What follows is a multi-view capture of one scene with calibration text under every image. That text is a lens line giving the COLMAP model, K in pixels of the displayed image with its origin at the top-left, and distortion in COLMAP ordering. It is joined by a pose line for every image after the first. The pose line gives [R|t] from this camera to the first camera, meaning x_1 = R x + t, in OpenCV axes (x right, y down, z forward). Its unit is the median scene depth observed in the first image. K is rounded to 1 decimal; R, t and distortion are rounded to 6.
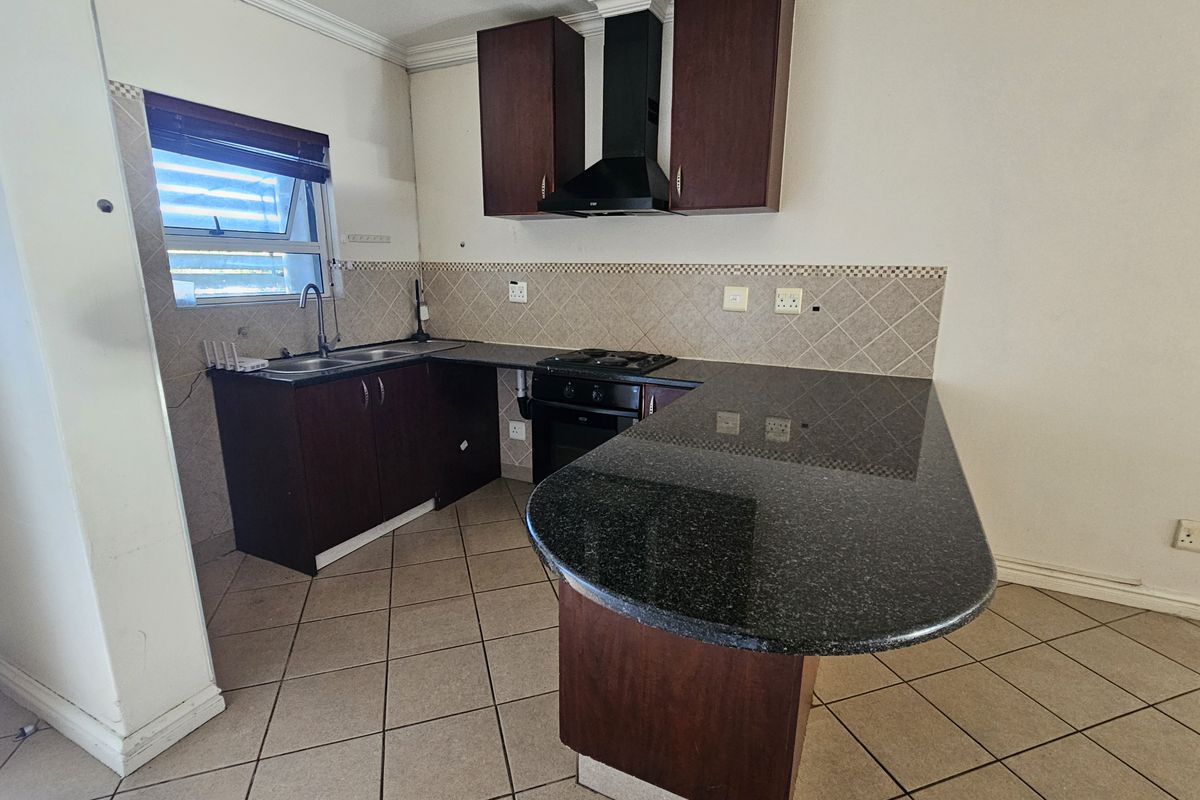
lens RADIAL K [[572.5, 0, 605.4], [0, 572.5, 402.3], [0, 0, 1]] dist [-0.000005, 0.000187]
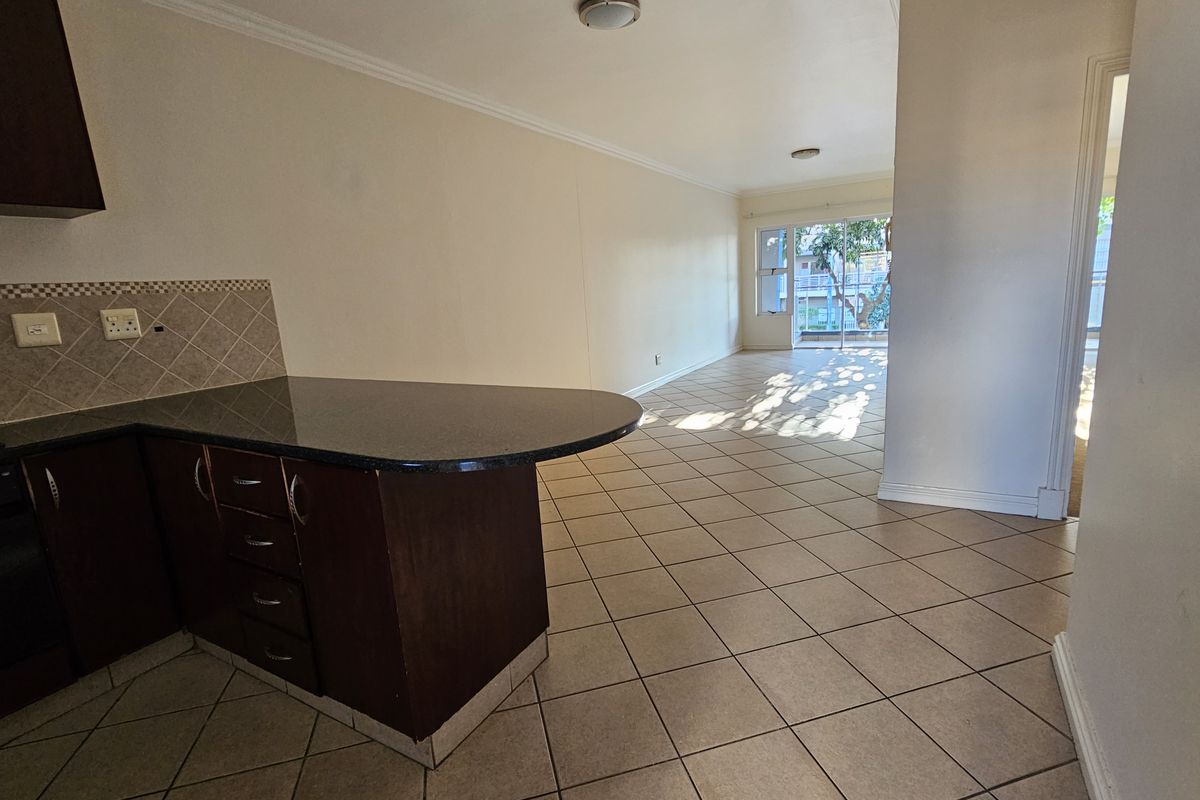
lens RADIAL K [[572.5, 0, 605.4], [0, 572.5, 402.3], [0, 0, 1]] dist [-0.000005, 0.000187]
pose [[0.063457, -0.212818, 0.975029, -0.472943], [0.290344, 0.938674, 0.185987, -0.016557], [-0.954816, 0.271292, 0.121356, 0.232715]]
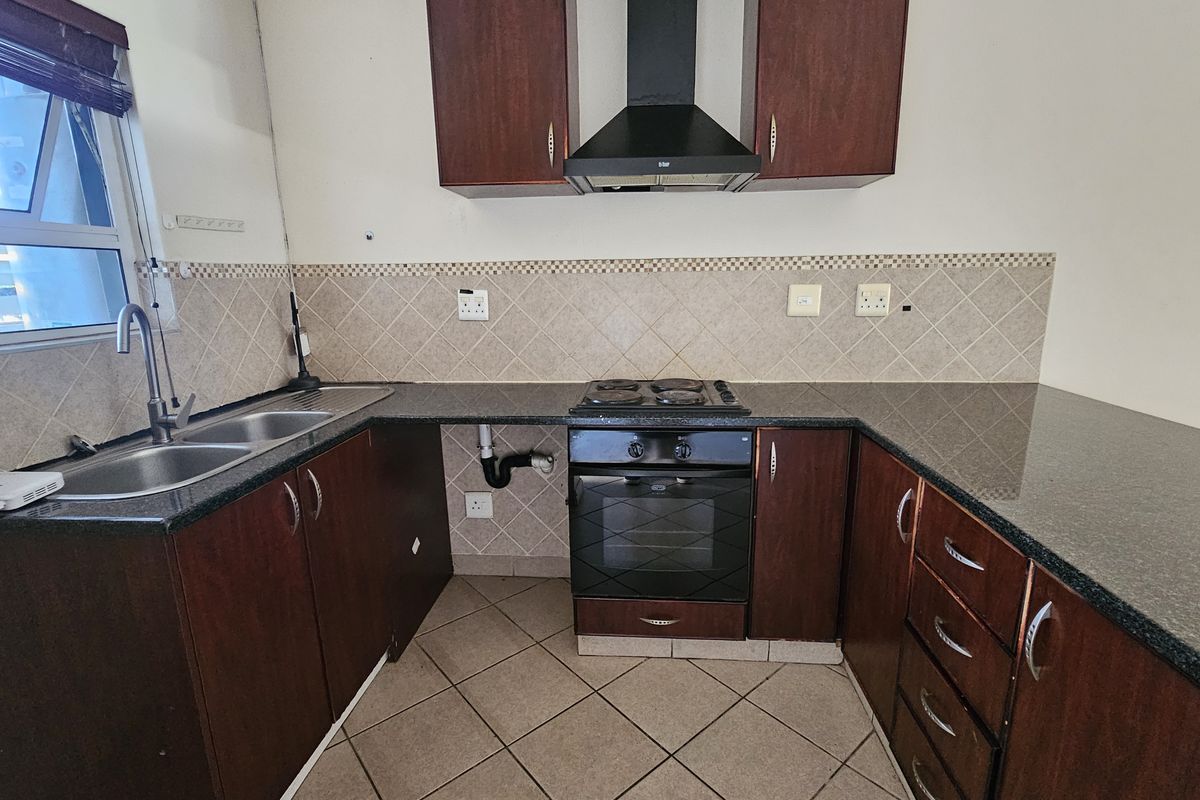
lens RADIAL K [[572.5, 0, 605.4], [0, 572.5, 402.3], [0, 0, 1]] dist [-0.000005, 0.000187]
pose [[0.927827, -0.103575, 0.358342, -0.315364], [0.109260, 0.994003, 0.004409, -0.077214], [-0.356650, 0.035061, 0.933580, 0.380509]]
